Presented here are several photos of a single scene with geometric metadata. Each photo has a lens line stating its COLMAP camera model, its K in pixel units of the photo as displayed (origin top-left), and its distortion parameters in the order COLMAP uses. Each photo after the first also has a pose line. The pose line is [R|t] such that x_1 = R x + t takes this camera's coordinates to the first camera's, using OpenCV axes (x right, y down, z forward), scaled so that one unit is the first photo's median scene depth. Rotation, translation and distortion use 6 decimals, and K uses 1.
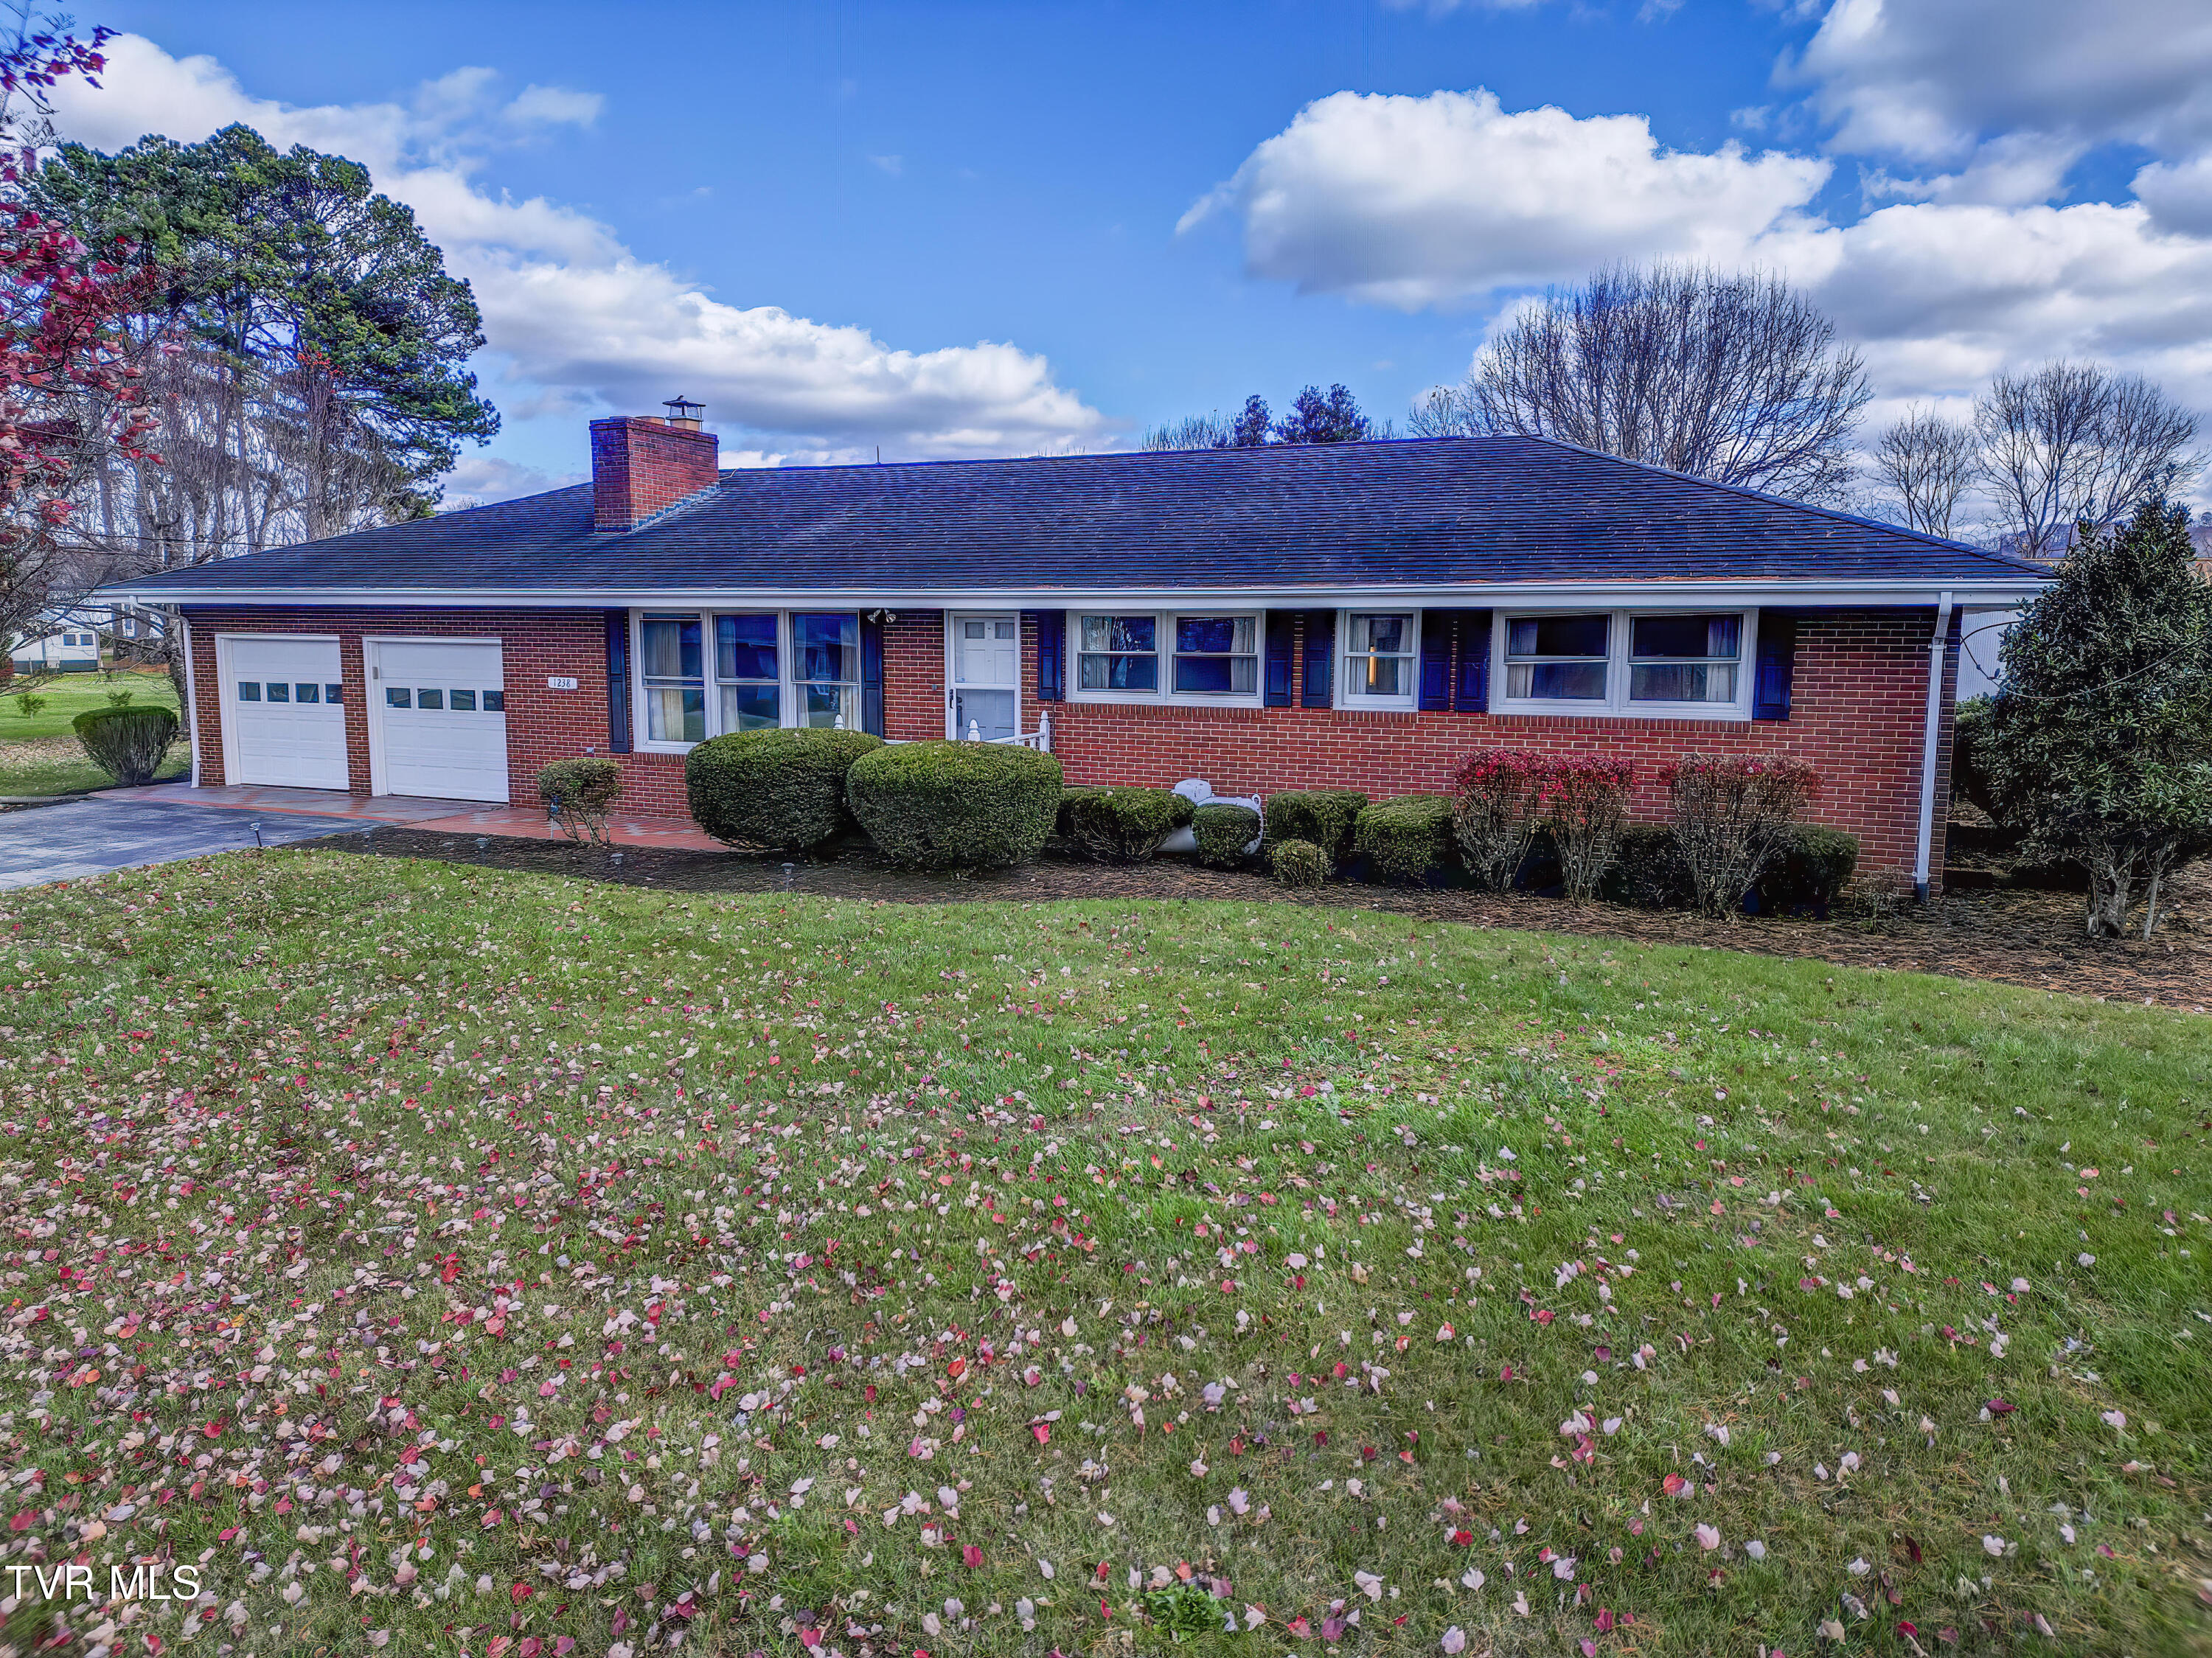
lens RADIAL K [[1534.6, 0, 1106.0], [0, 1534.6, 829.0], [0, 0, 1]] dist [0.124222, -0.145454]
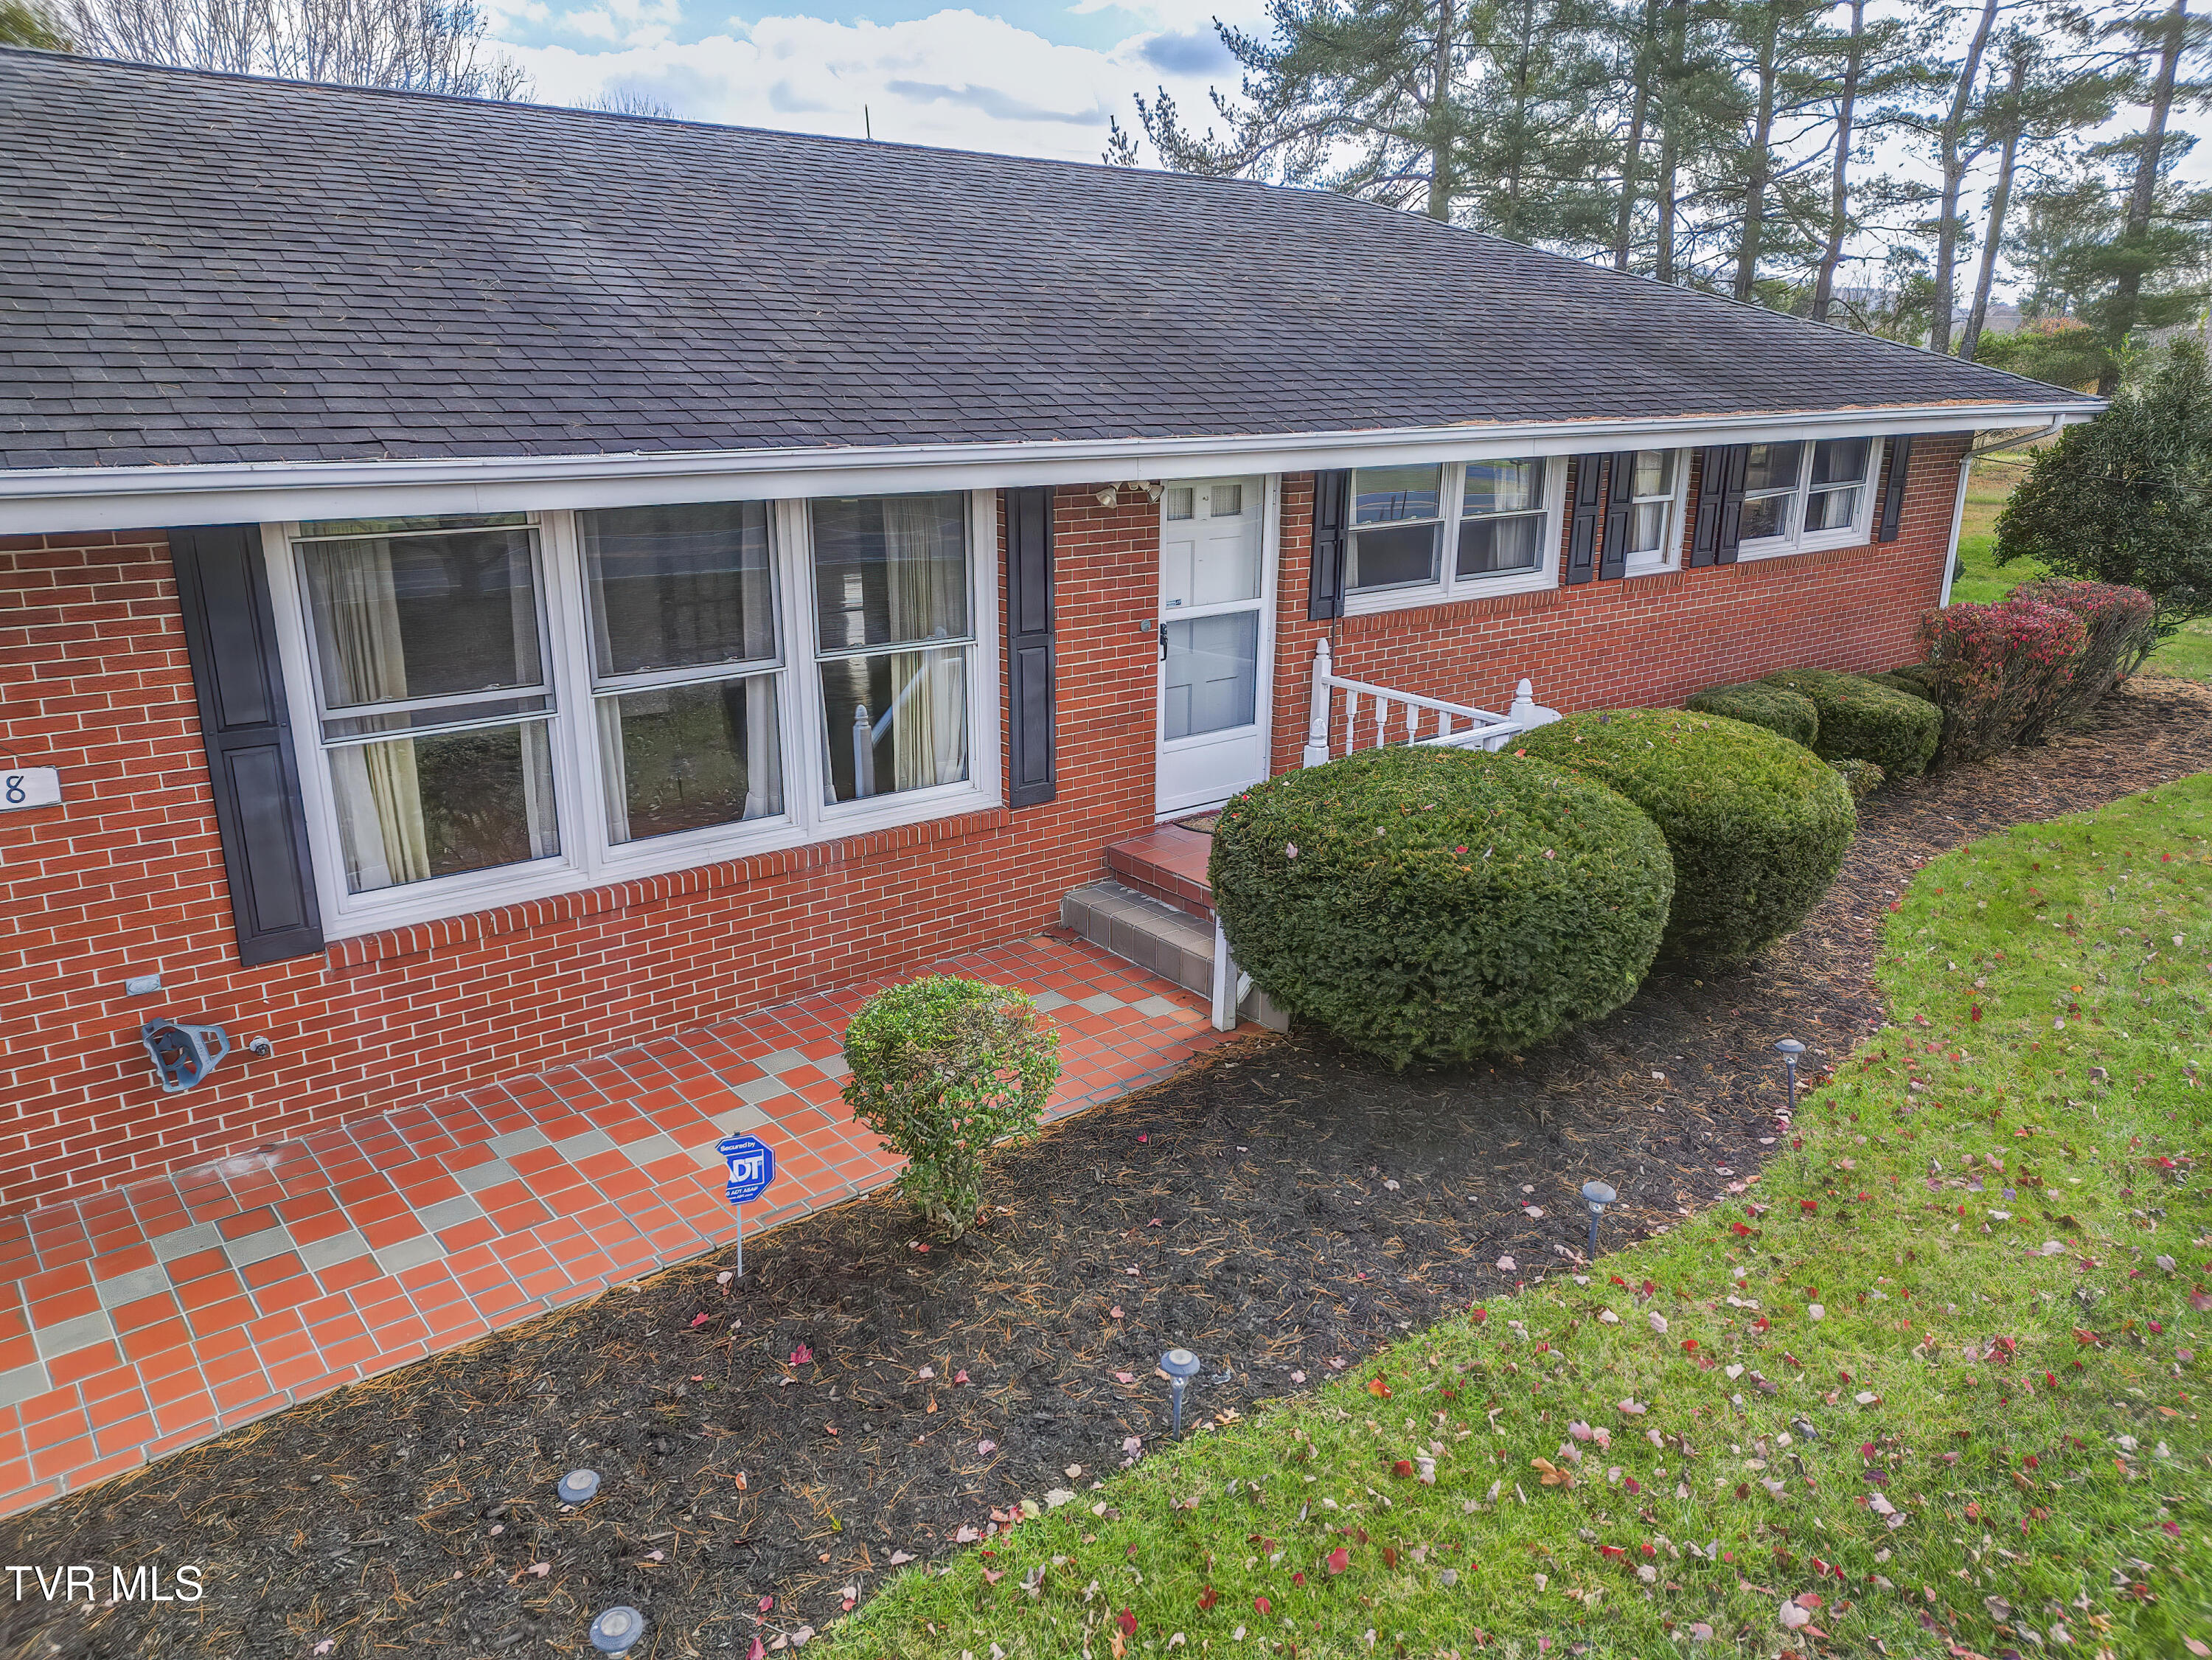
lens RADIAL K [[1534.9, 0, 1106.0], [0, 1534.9, 830.0], [0, 0, 1]] dist [0.124222, -0.145454]
pose [[0.385762, -0.227302, 0.894160, -0.648002], [0.175032, 0.969605, 0.170968, -0.121919], [-0.905843, 0.090553, 0.413822, 0.823790]]
